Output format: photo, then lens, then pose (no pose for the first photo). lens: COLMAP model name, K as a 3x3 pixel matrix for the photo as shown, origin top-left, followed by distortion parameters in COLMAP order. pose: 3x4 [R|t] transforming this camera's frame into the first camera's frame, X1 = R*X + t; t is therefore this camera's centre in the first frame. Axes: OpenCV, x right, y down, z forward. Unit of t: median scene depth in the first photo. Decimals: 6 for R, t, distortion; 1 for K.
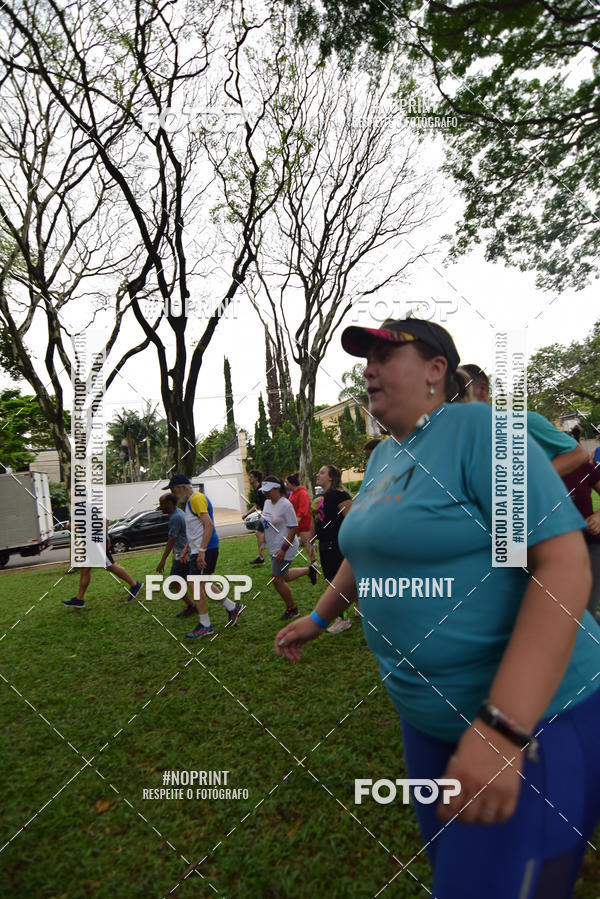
lens RADIAL K [[439.2, 0, 300.4], [0, 439.2, 457.5], [0, 0, 1]] dist [-0.011471, -0.005392]
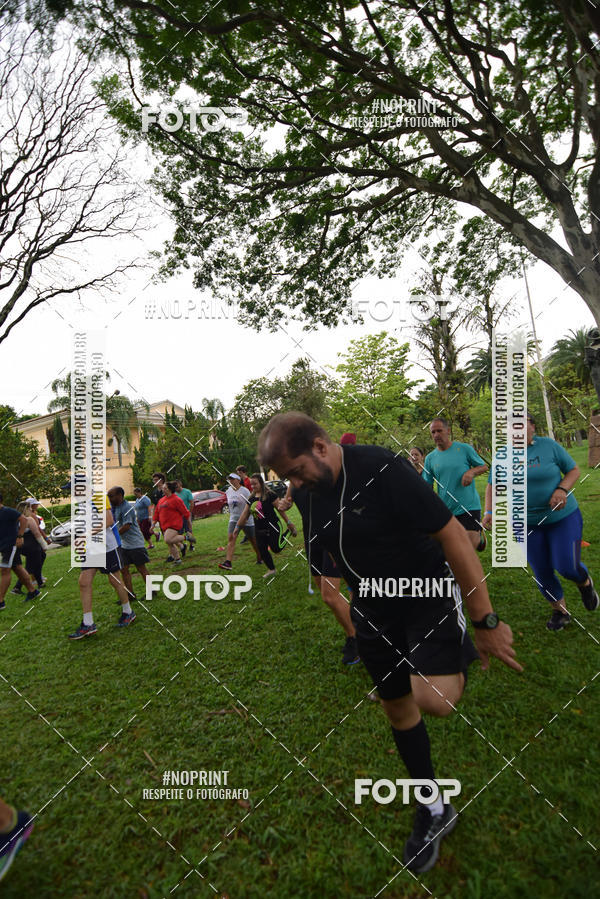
lens RADIAL K [[439.2, 0, 302.6], [0, 439.2, 458.3], [0, 0, 1]] dist [-0.011471, -0.005392]
pose [[0.828611, 0.028134, 0.559118, 0.079025], [-0.005328, 0.999088, -0.042376, -0.010138], [-0.559800, 0.032135, 0.828004, 0.026539]]
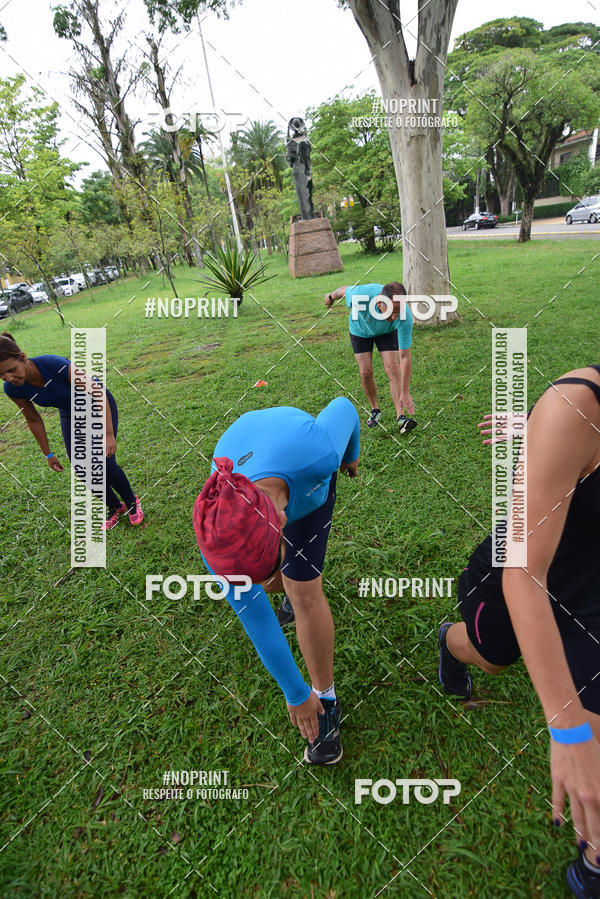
lens RADIAL K [[439.2, 0, 302.6], [0, 439.2, 452.7], [0, 0, 1]] dist [-0.011471, -0.005392]
pose [[0.280199, -0.353011, 0.892677, 0.130479], [0.036035, 0.933141, 0.357701, -0.021636], [-0.959265, -0.068060, 0.274186, 0.197474]]
